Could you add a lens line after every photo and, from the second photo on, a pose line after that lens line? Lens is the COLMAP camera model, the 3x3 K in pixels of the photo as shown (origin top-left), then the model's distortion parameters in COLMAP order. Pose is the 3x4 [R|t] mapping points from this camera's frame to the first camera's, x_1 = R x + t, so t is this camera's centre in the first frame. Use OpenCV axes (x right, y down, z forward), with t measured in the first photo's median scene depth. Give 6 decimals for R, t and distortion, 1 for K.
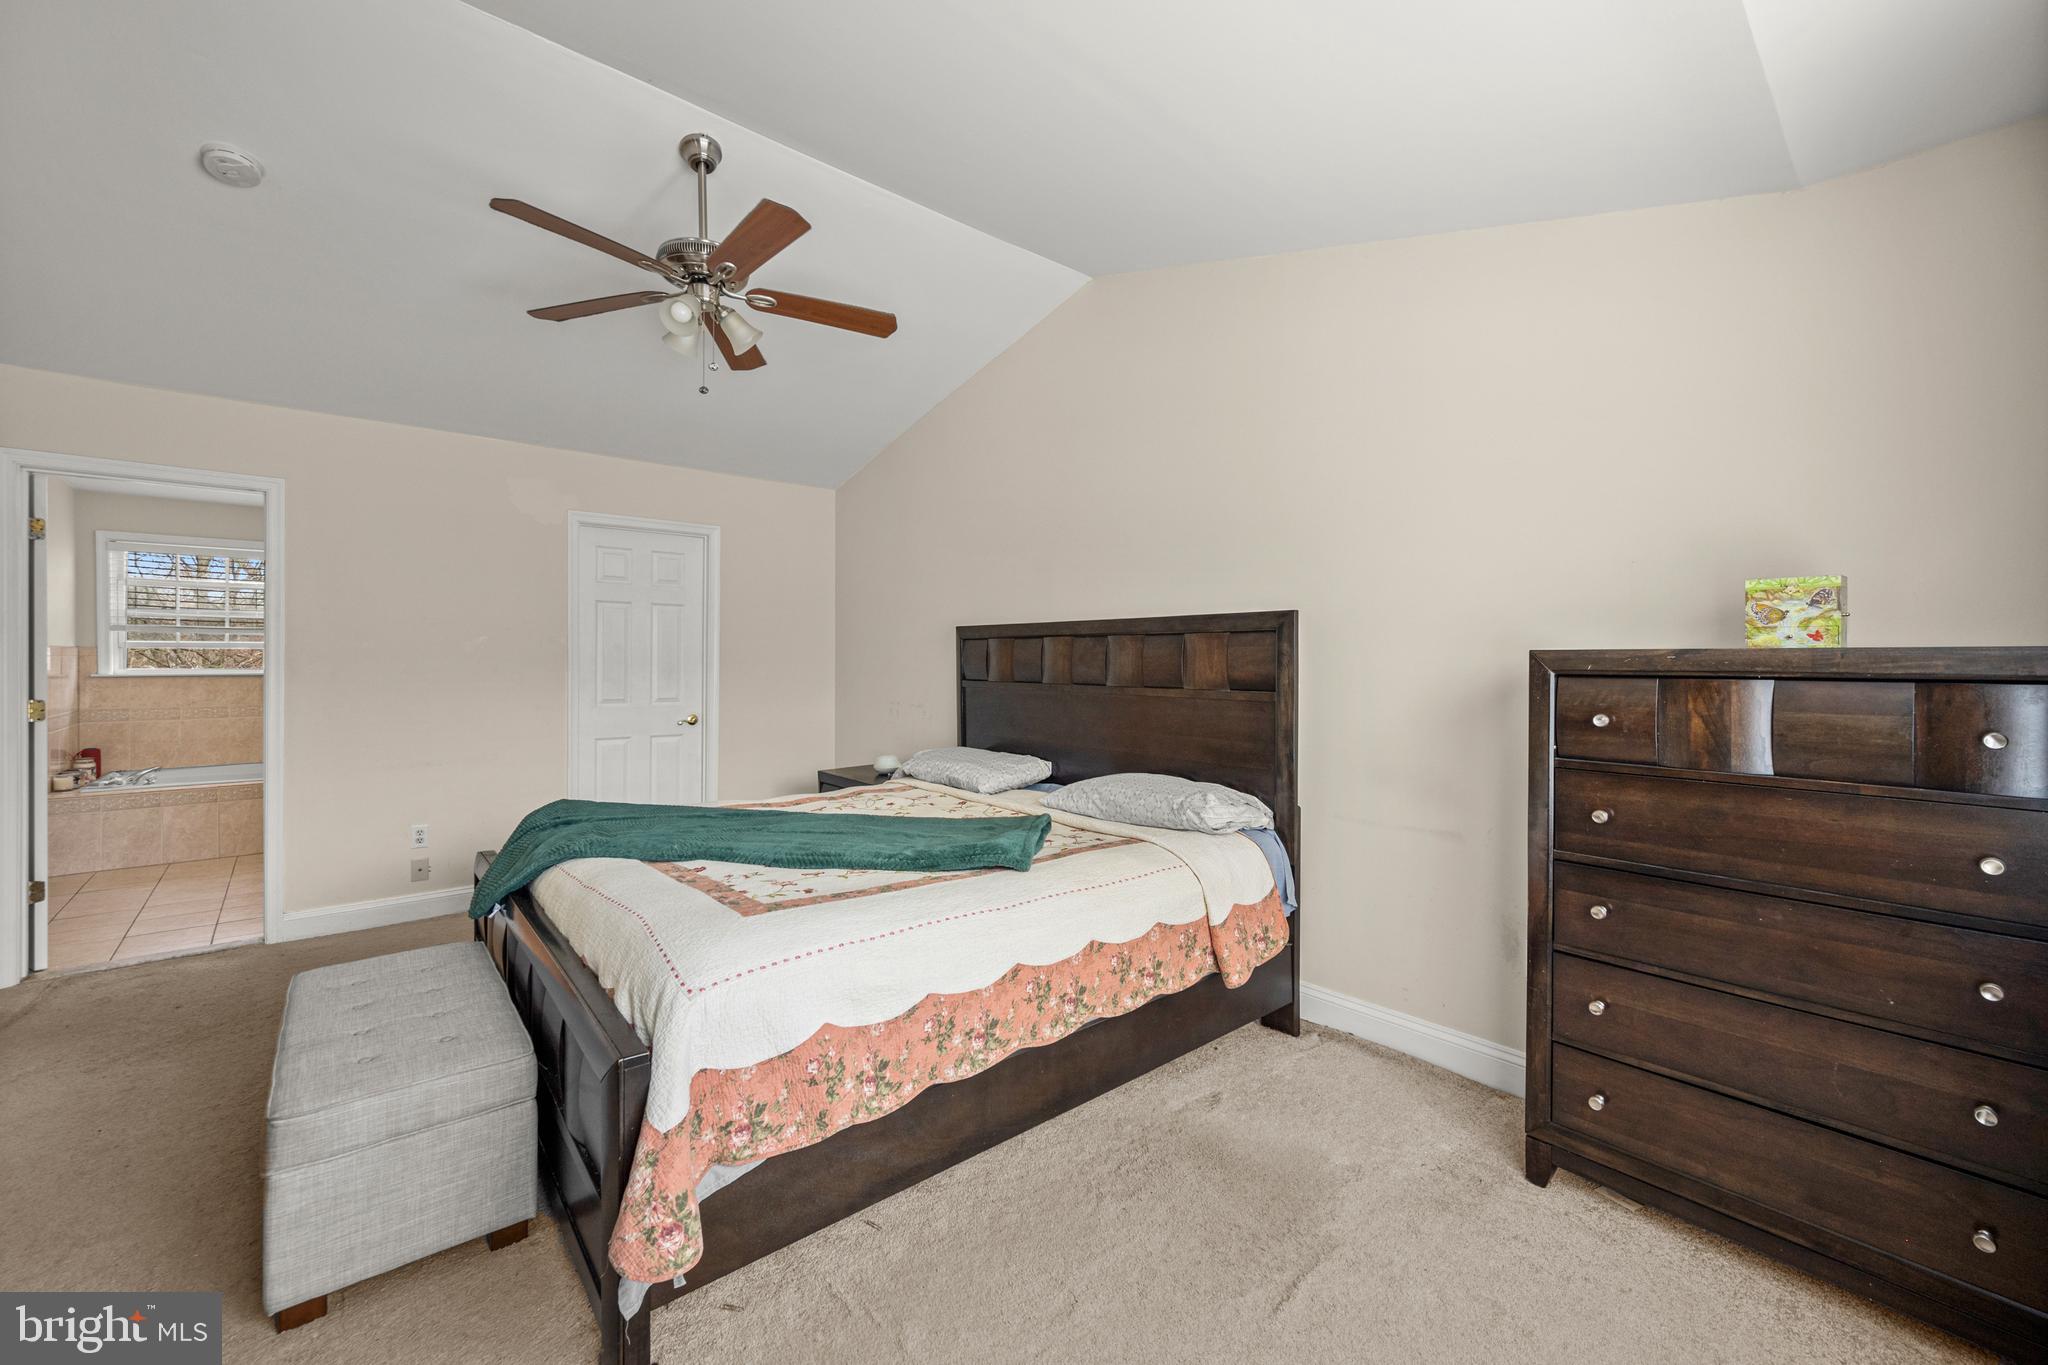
lens RADIAL K [[813.6, 0, 1021.8], [0, 813.6, 661.6], [0, 0, 1]] dist [-0.002602, 0.000282]
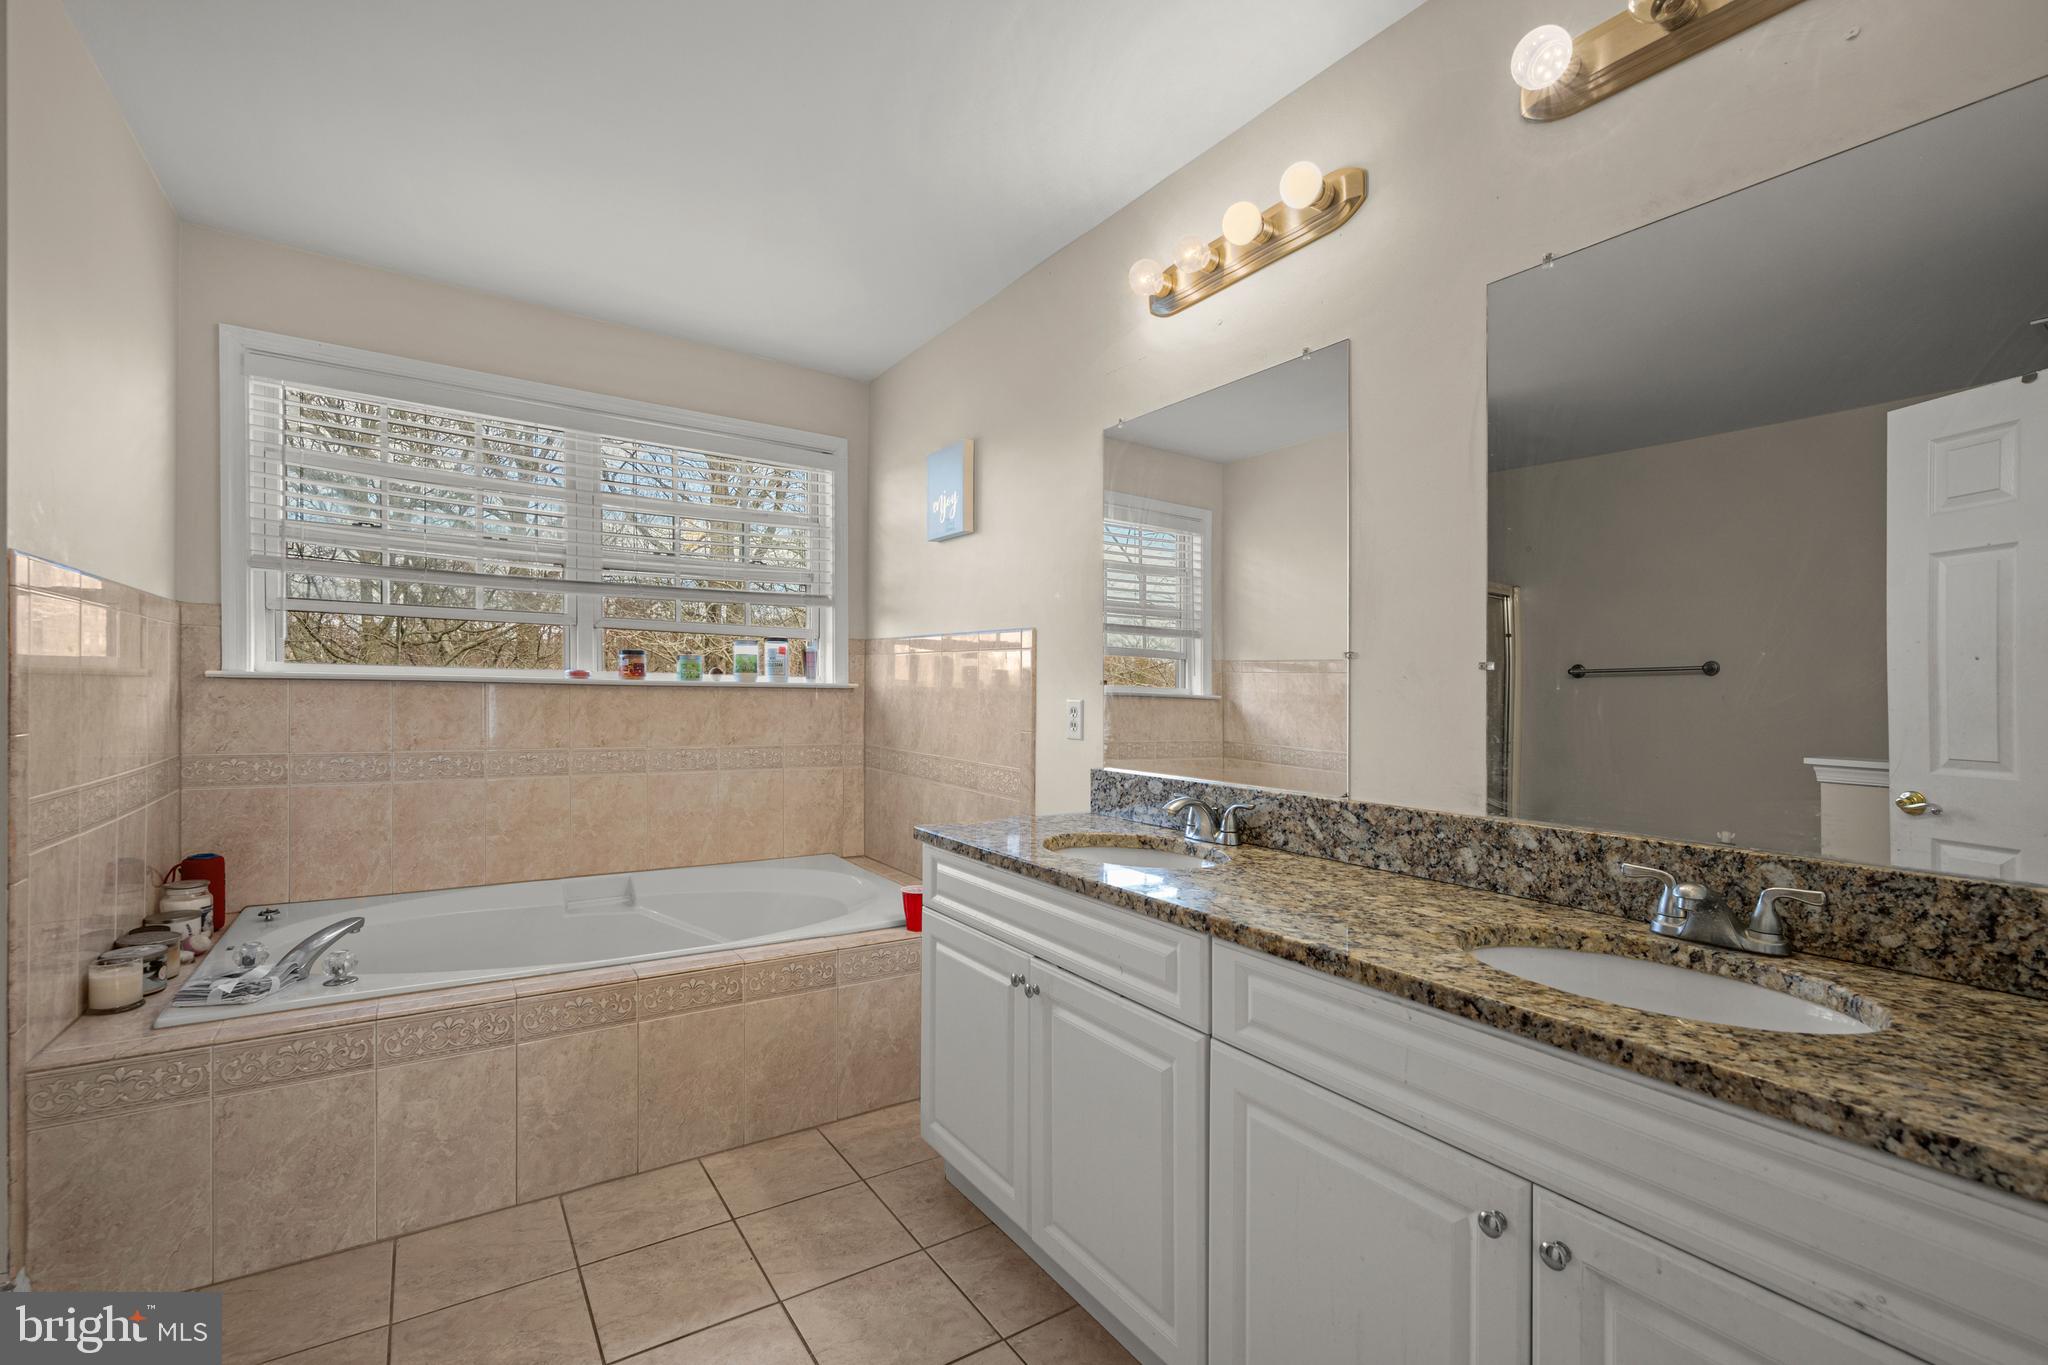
lens RADIAL K [[898.7, 0, 1026.8], [0, 898.7, 696.4], [0, 0, 1]] dist [-0.011019, 0.000092]
pose [[0.990508, 0.008557, -0.137192, -0.677570], [-0.008419, 0.999963, 0.001584, 0.024586], [0.137200, -0.000414, 0.990543, 0.613649]]
